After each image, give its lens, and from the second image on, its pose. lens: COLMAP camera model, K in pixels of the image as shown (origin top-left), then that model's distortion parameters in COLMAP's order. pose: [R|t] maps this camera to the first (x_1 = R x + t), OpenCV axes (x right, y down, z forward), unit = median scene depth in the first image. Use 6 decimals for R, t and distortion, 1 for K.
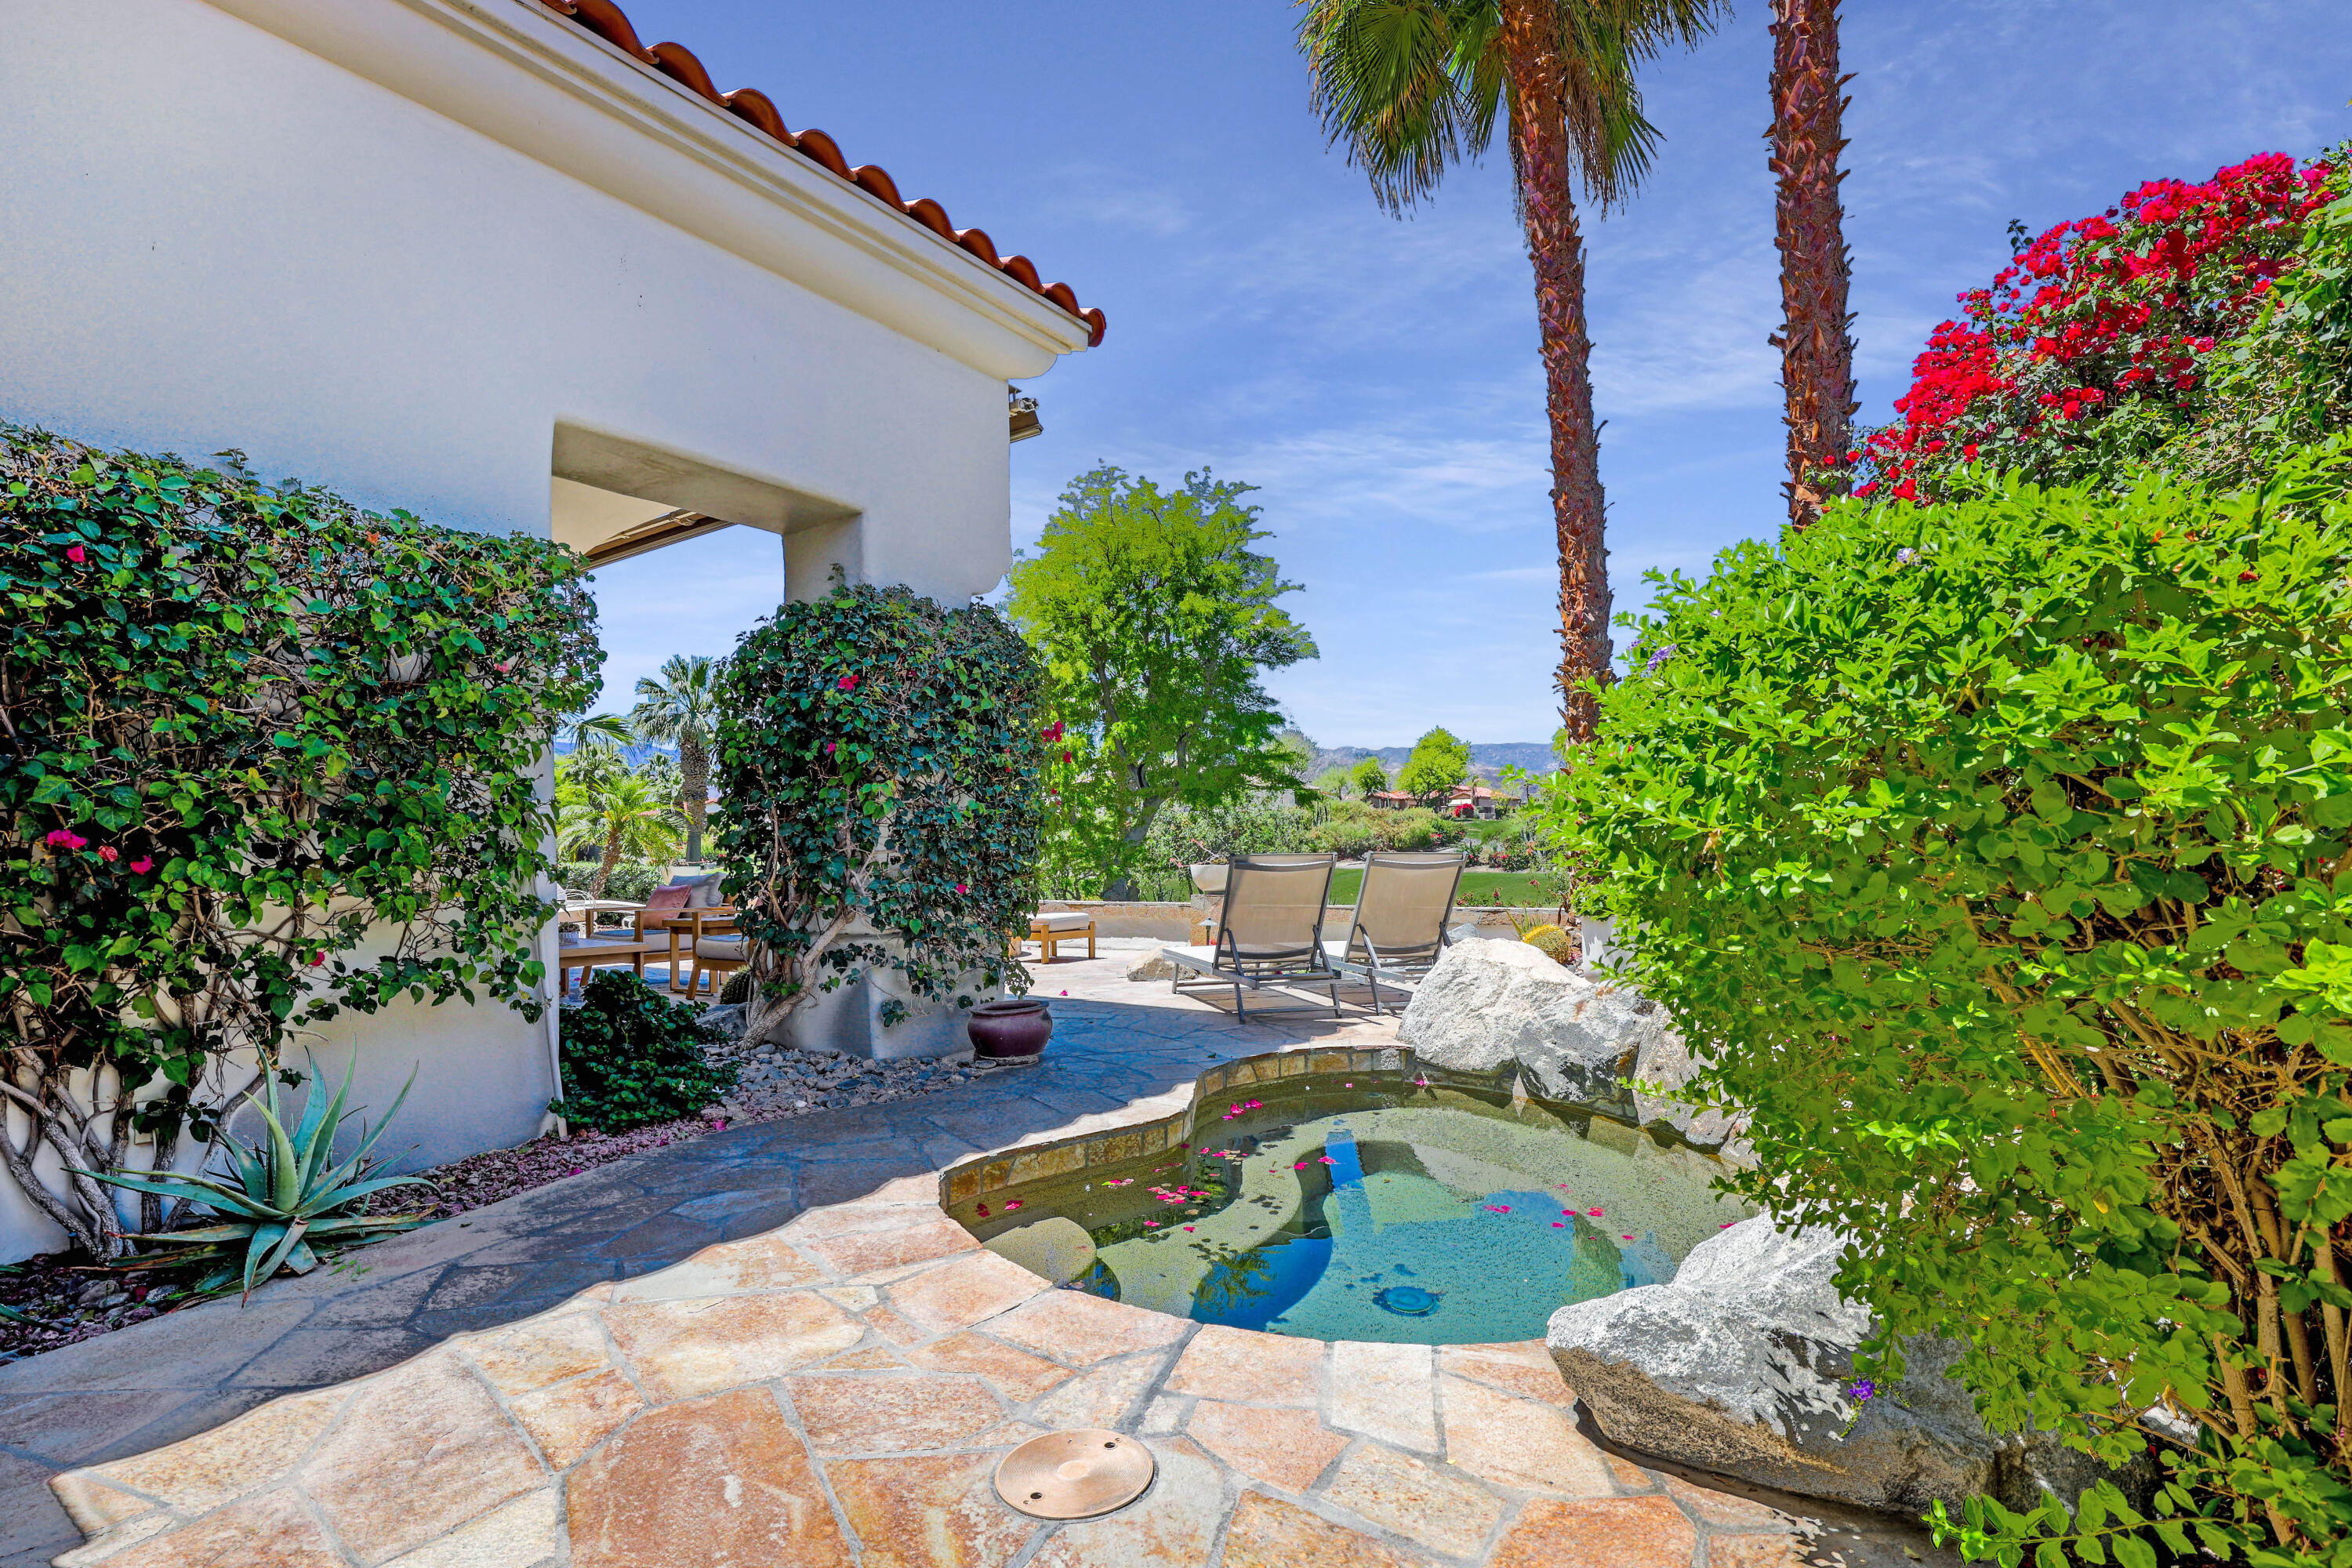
lens RADIAL K [[1082.6, 0, 1194.7], [0, 1082.6, 795.1], [0, 0, 1]] dist [-0.028725, -0.000283]
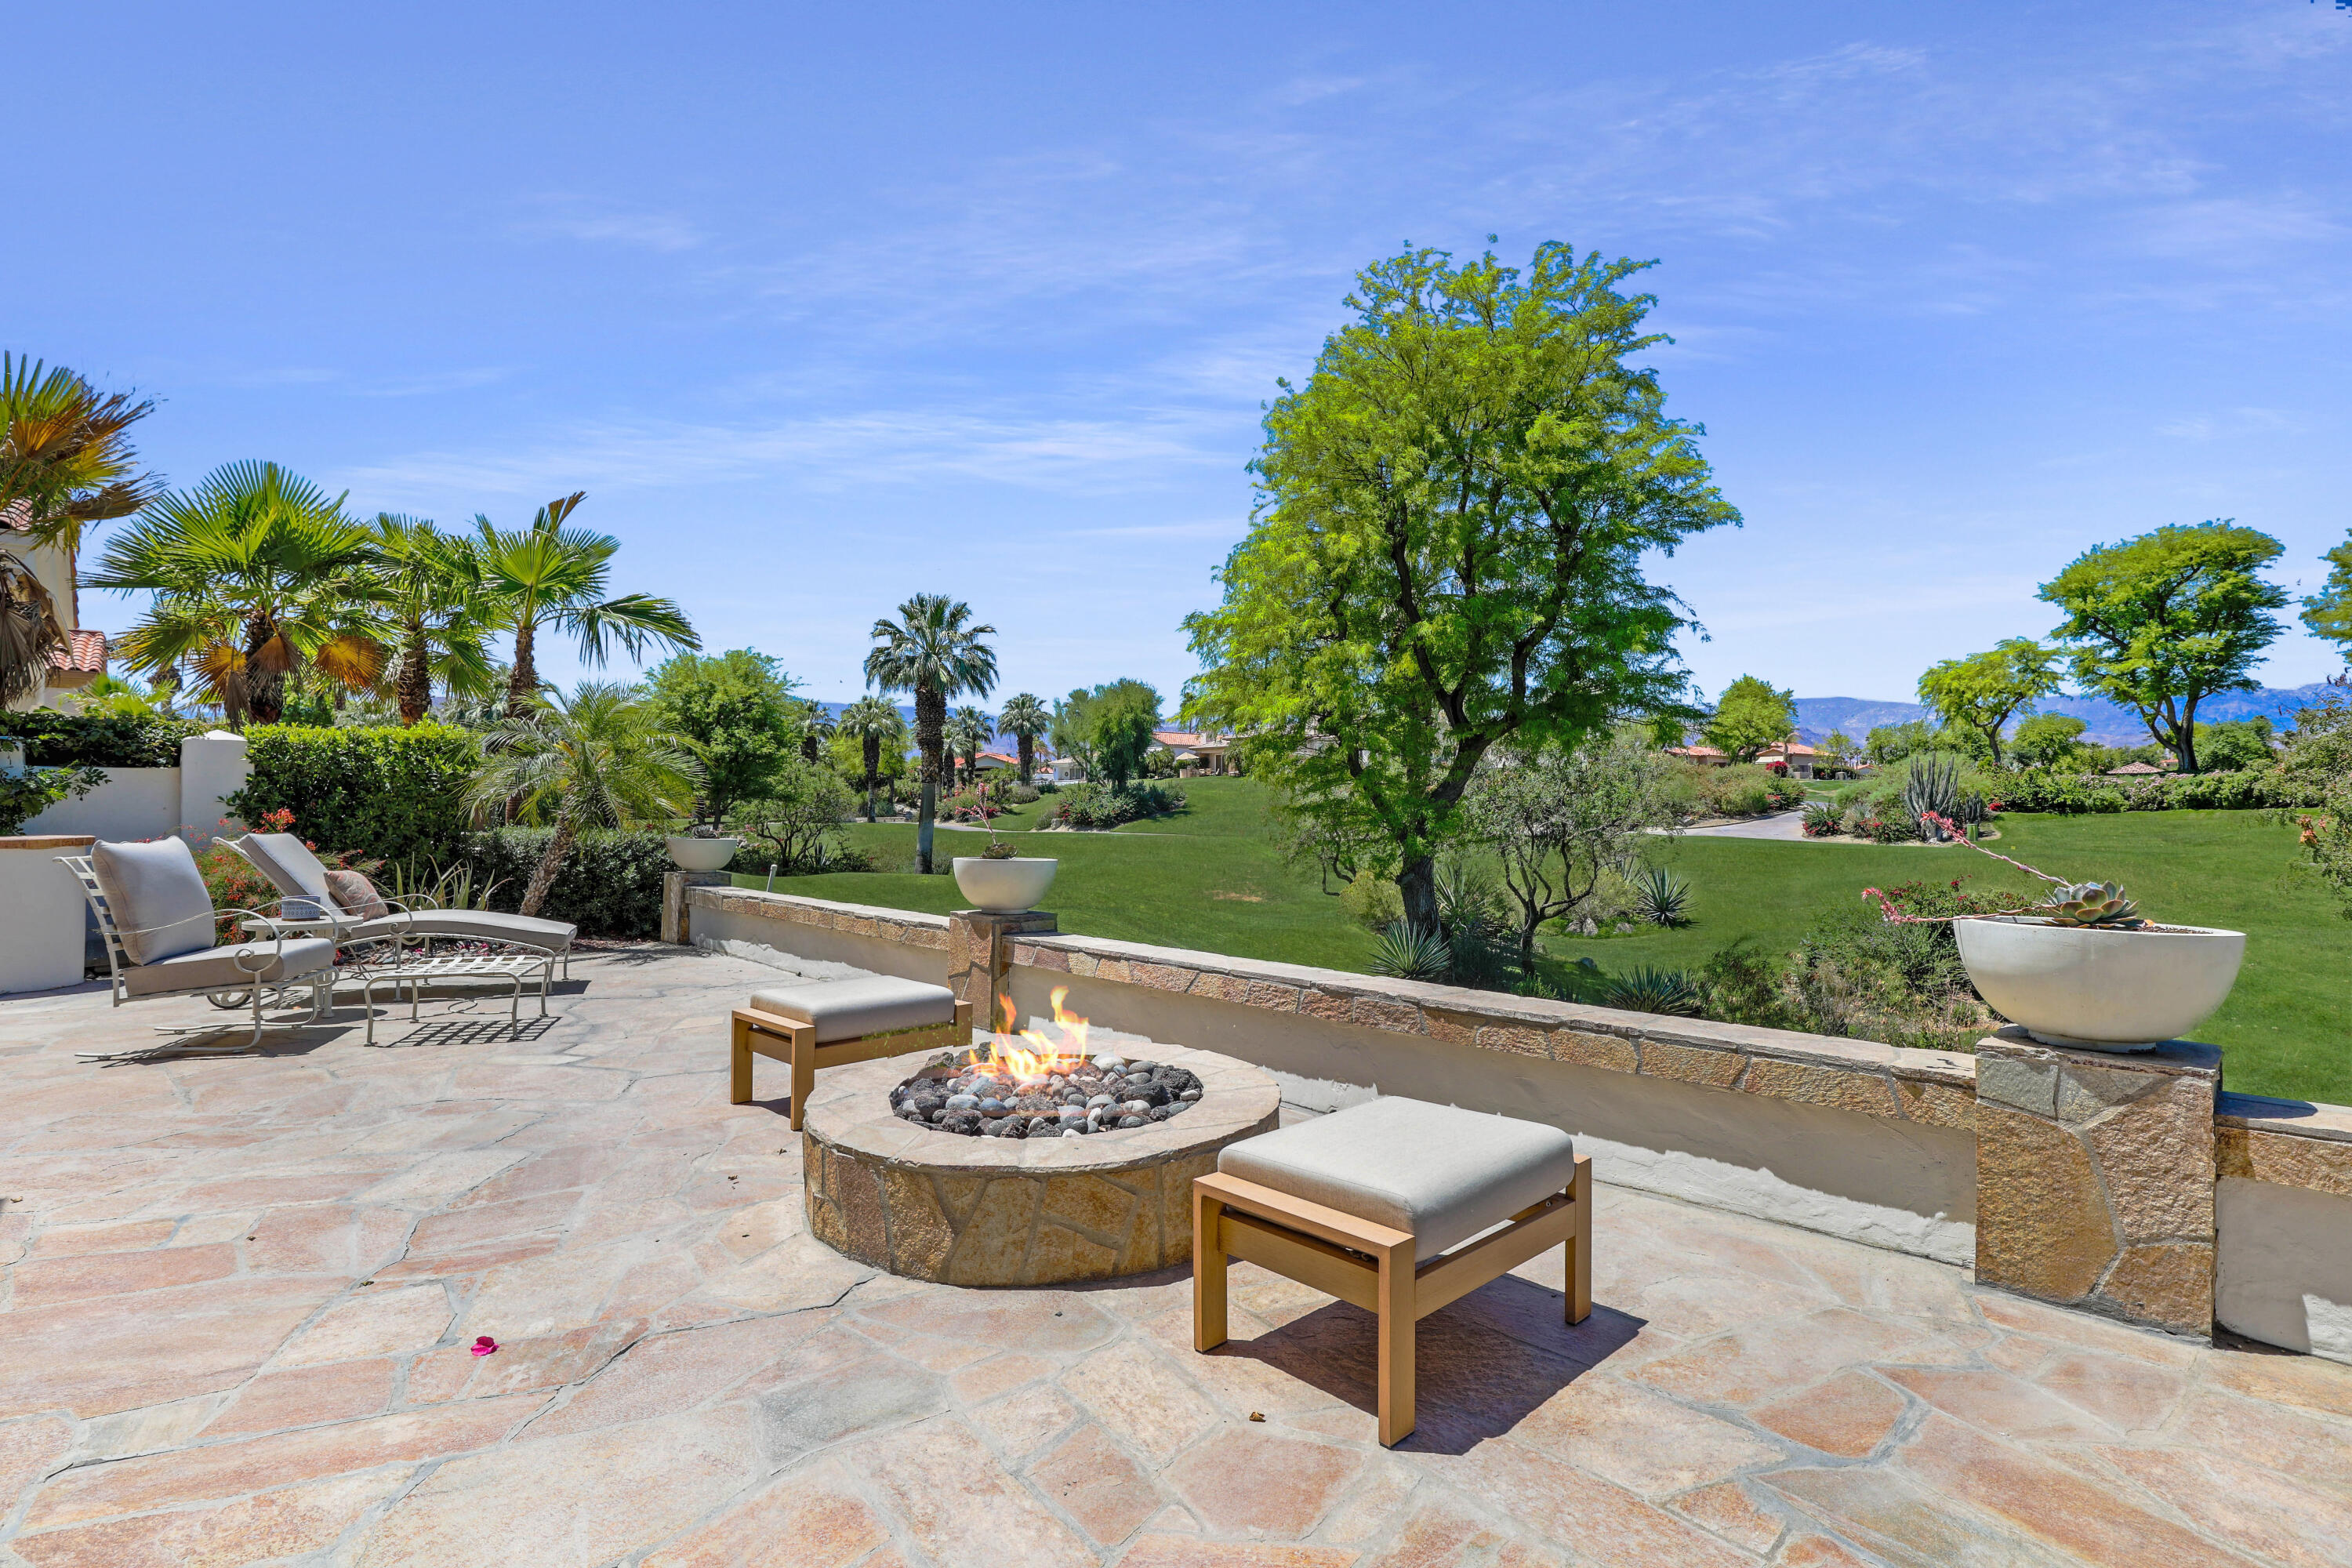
lens RADIAL K [[1082.6, 0, 1194.7], [0, 1082.6, 795.1], [0, 0, 1]] dist [-0.028725, -0.000283]
pose [[0.970192, 0.010548, -0.242108, -0.041235], [-0.000859, 0.999196, 0.040090, 0.009217], [0.242336, -0.038687, 0.969421, 0.258019]]
